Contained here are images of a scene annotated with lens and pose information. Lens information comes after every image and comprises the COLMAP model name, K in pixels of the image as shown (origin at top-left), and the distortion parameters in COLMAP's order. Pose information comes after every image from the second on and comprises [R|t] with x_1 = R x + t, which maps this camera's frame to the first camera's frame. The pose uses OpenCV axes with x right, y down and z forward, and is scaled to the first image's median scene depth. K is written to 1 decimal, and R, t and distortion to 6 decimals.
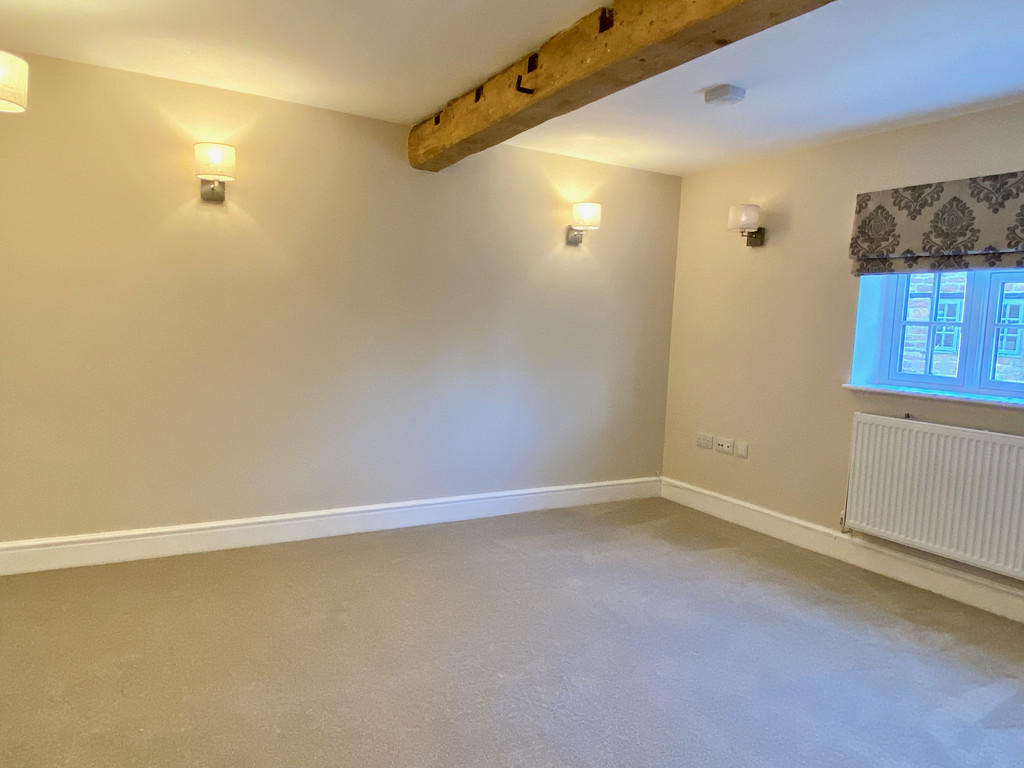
lens RADIAL K [[690.3, 0, 512.0], [0, 690.3, 384.0], [0, 0, 1]] dist [0.081883, -0.100405]
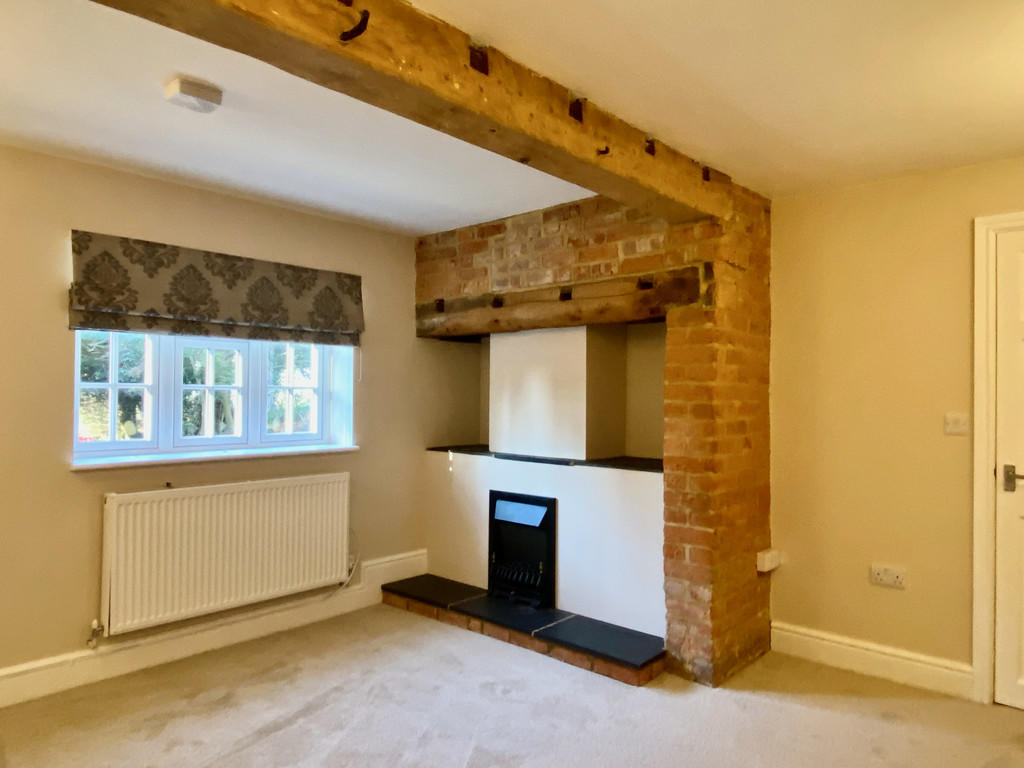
lens RADIAL K [[690.3, 0, 512.0], [0, 690.3, 384.0], [0, 0, 1]] dist [0.081883, -0.100405]
pose [[-0.308535, -0.030210, 0.950733, -0.479401], [0.064764, 0.996509, 0.052682, -0.111589], [-0.949006, 0.077828, -0.305501, 0.850171]]
